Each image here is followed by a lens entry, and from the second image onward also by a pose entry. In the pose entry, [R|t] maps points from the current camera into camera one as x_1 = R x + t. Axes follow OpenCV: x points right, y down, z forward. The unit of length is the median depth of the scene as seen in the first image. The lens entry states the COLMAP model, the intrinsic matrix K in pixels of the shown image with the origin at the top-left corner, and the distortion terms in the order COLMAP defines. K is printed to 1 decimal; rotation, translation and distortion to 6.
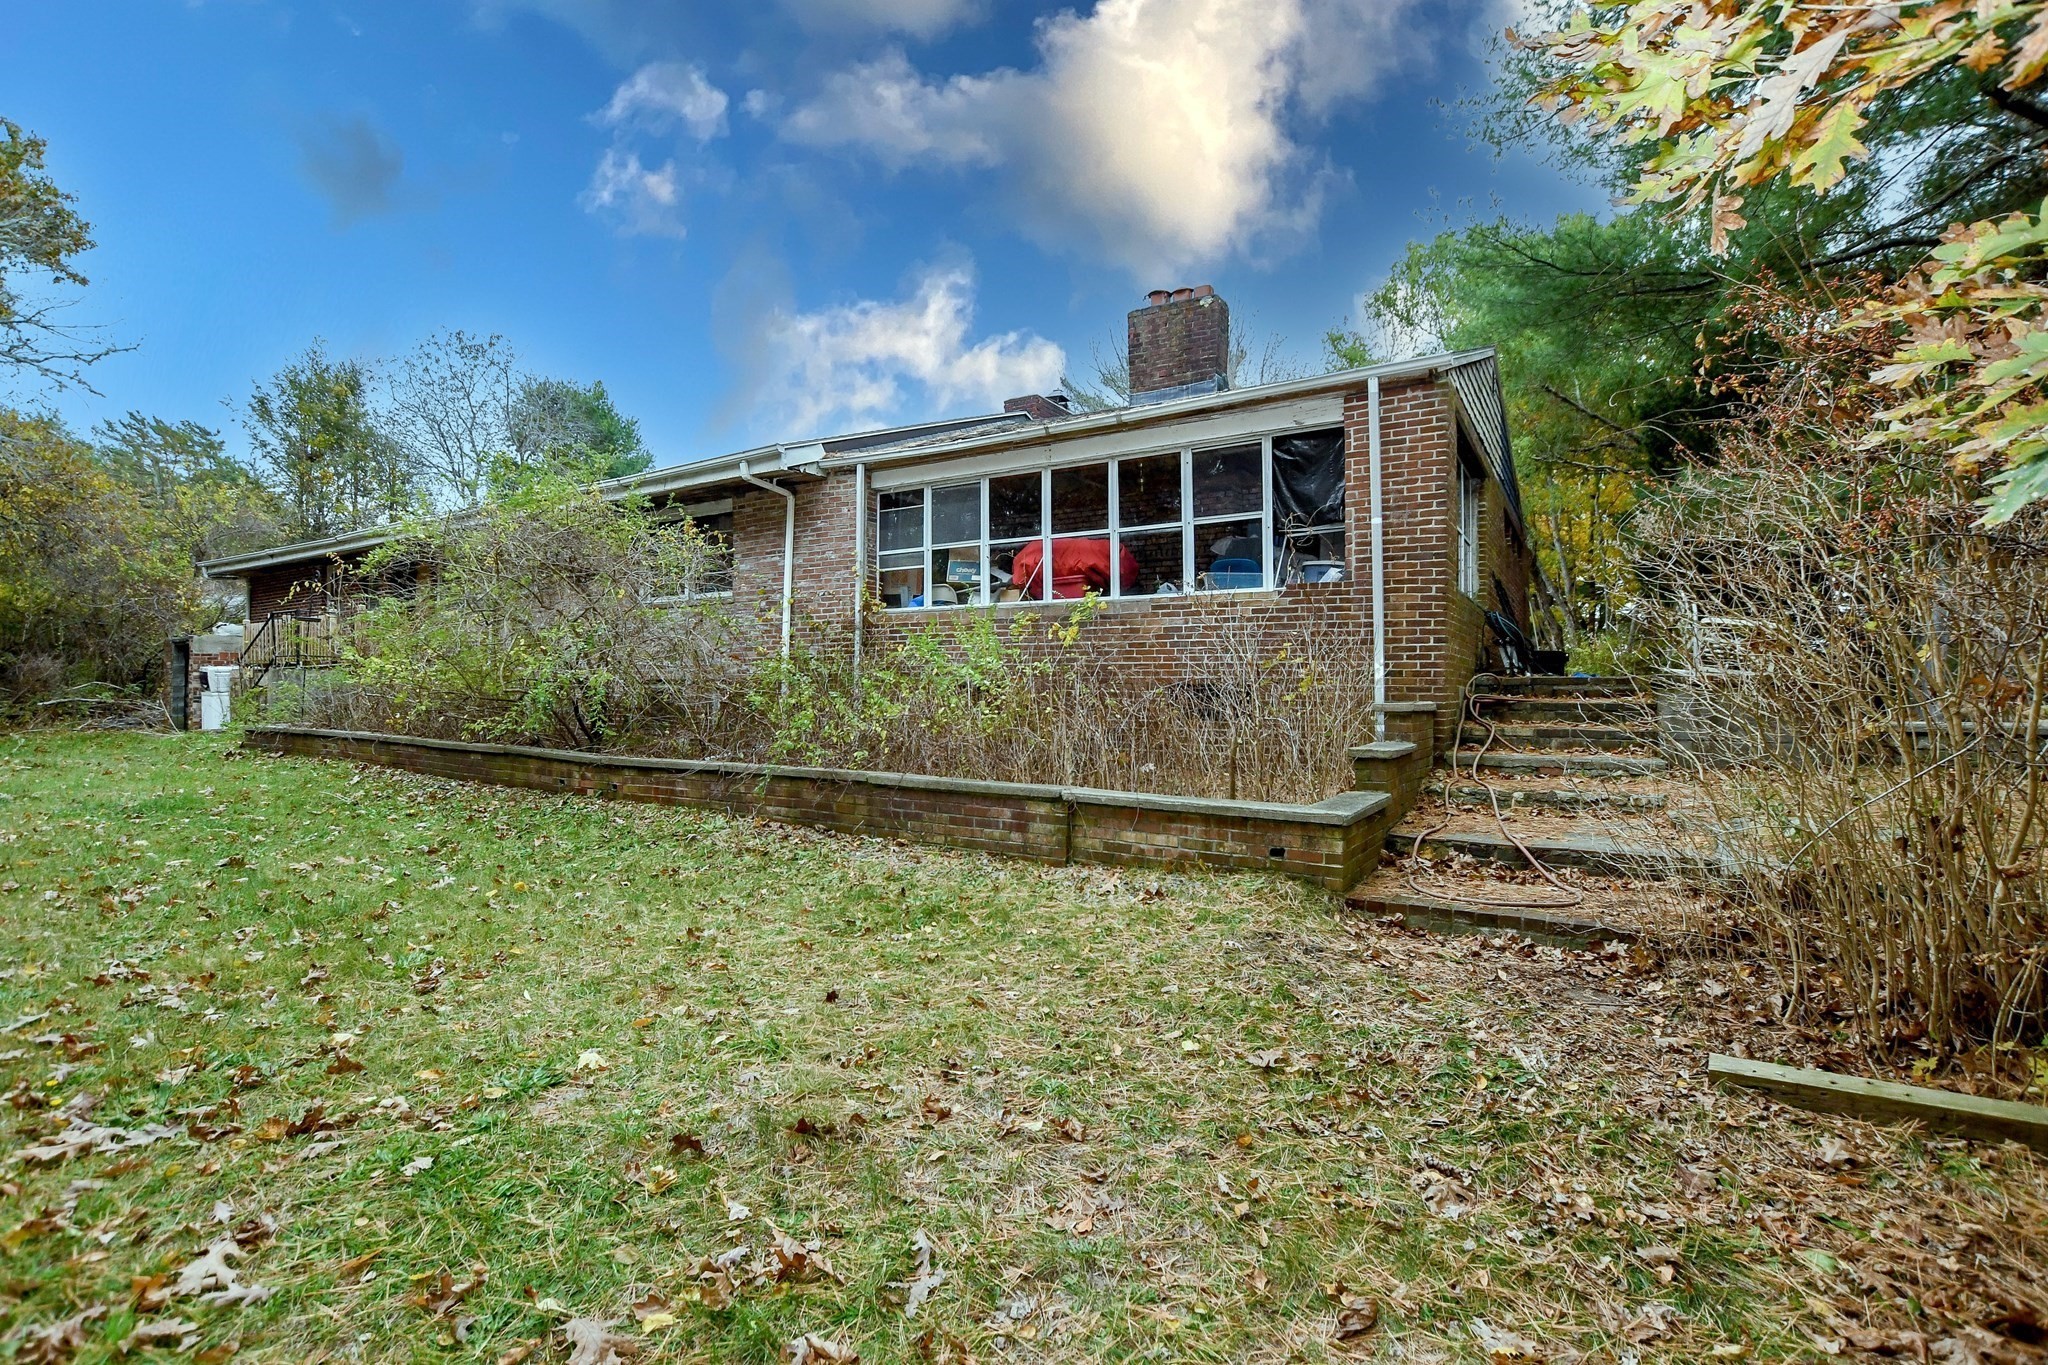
lens RADIAL K [[902.9, 0, 1022.6], [0, 902.9, 677.5], [0, 0, 1]] dist [-0.031723, 0.005543]
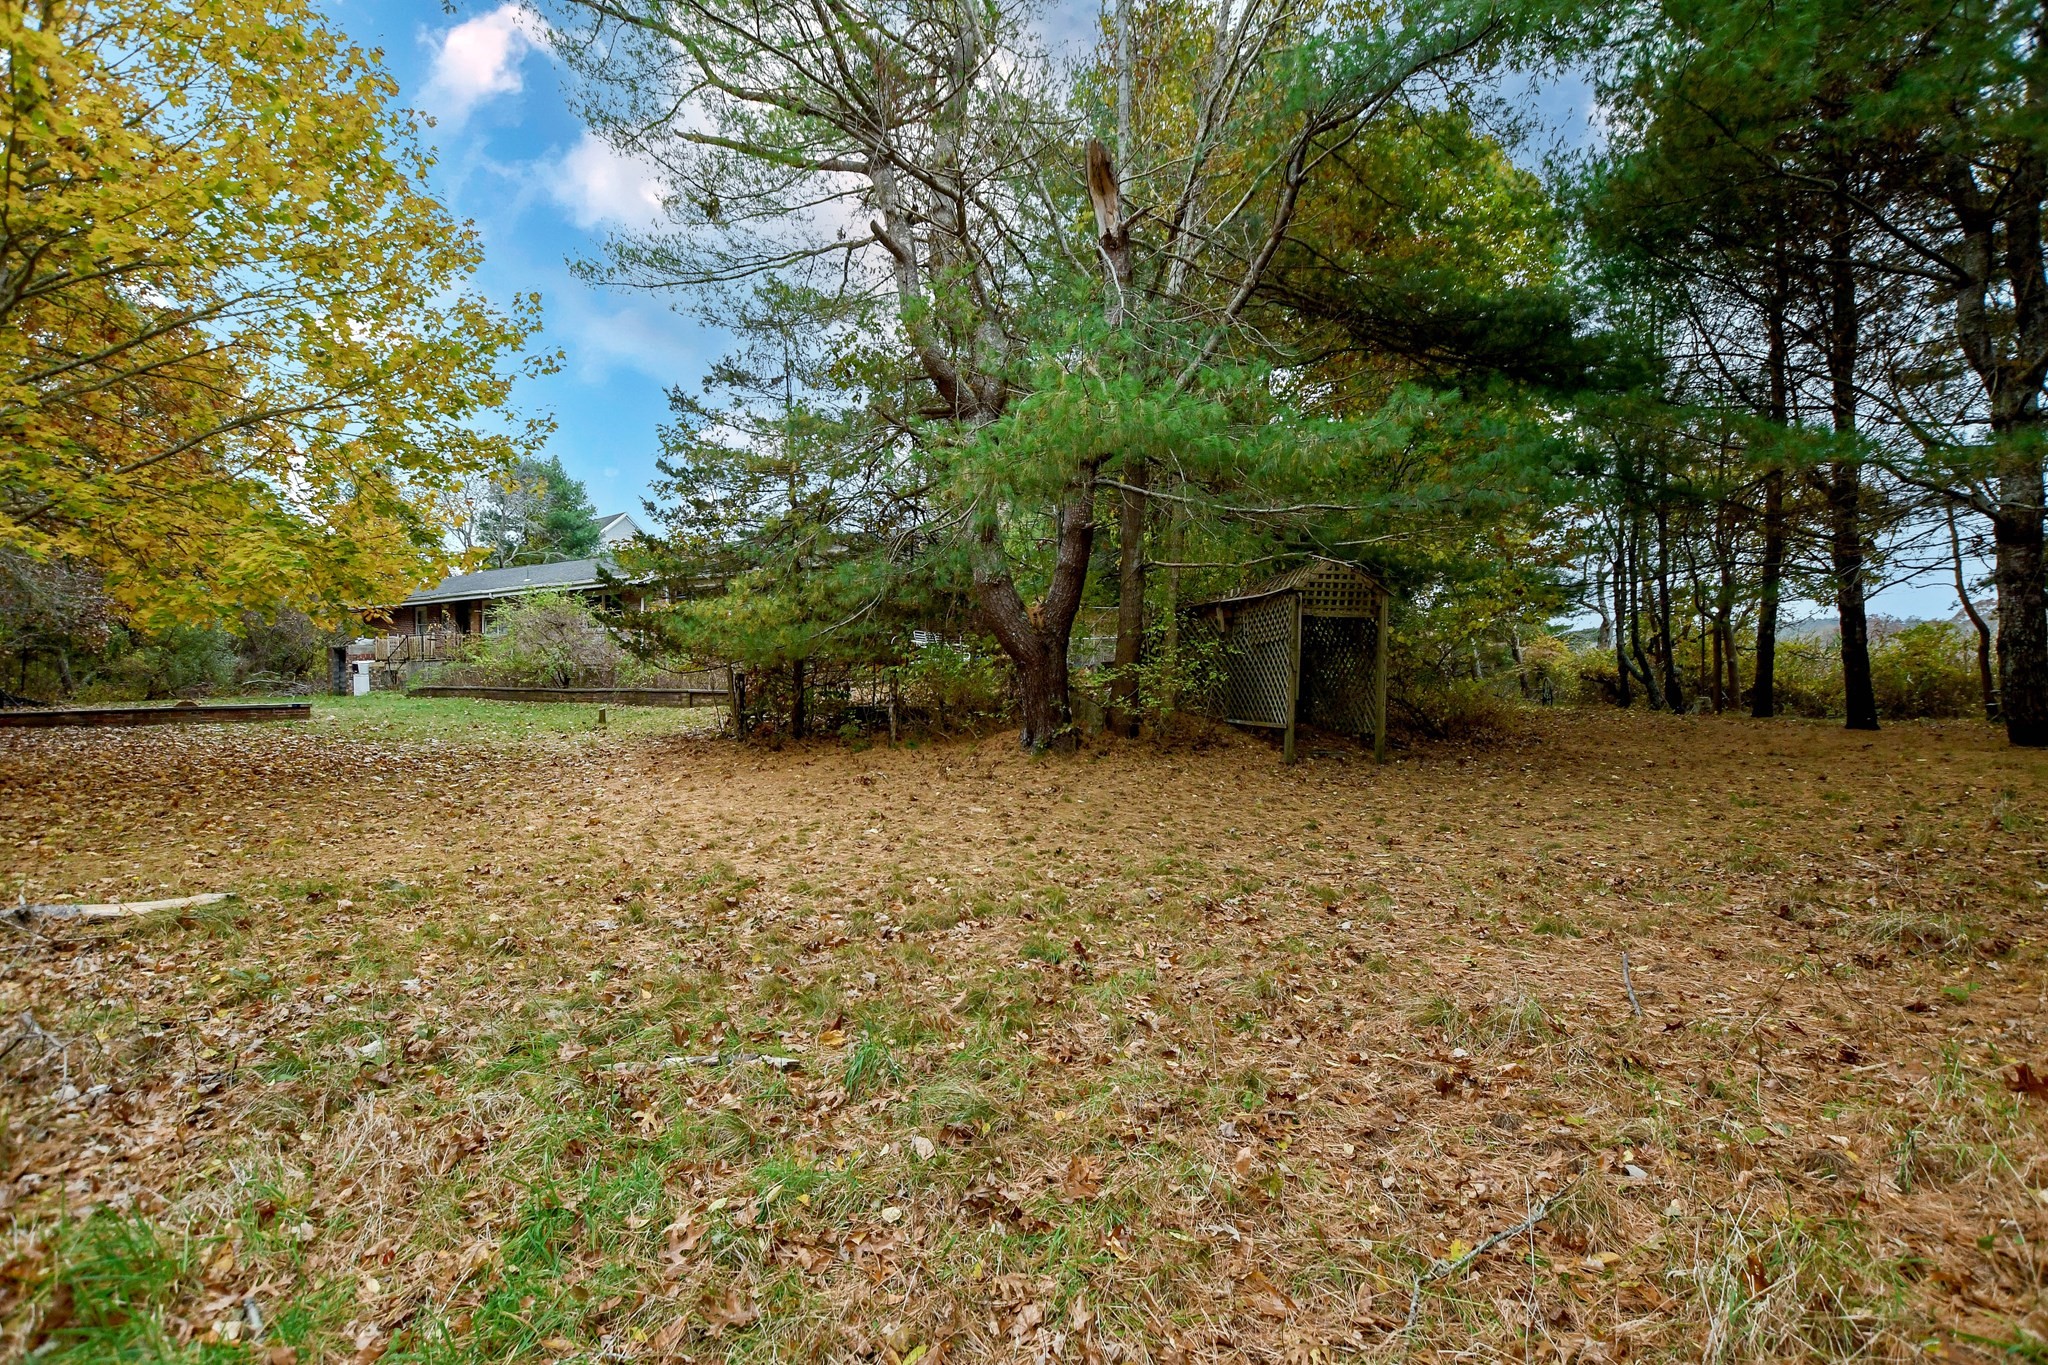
lens RADIAL K [[902.9, 0, 1025.6], [0, 902.9, 681.4], [0, 0, 1]] dist [-0.031723, 0.005543]
pose [[0.998922, -0.006746, 0.045925, 0.452761], [0.006223, 0.999914, 0.011532, 0.018745], [-0.045999, -0.011233, 0.998878, -1.016622]]
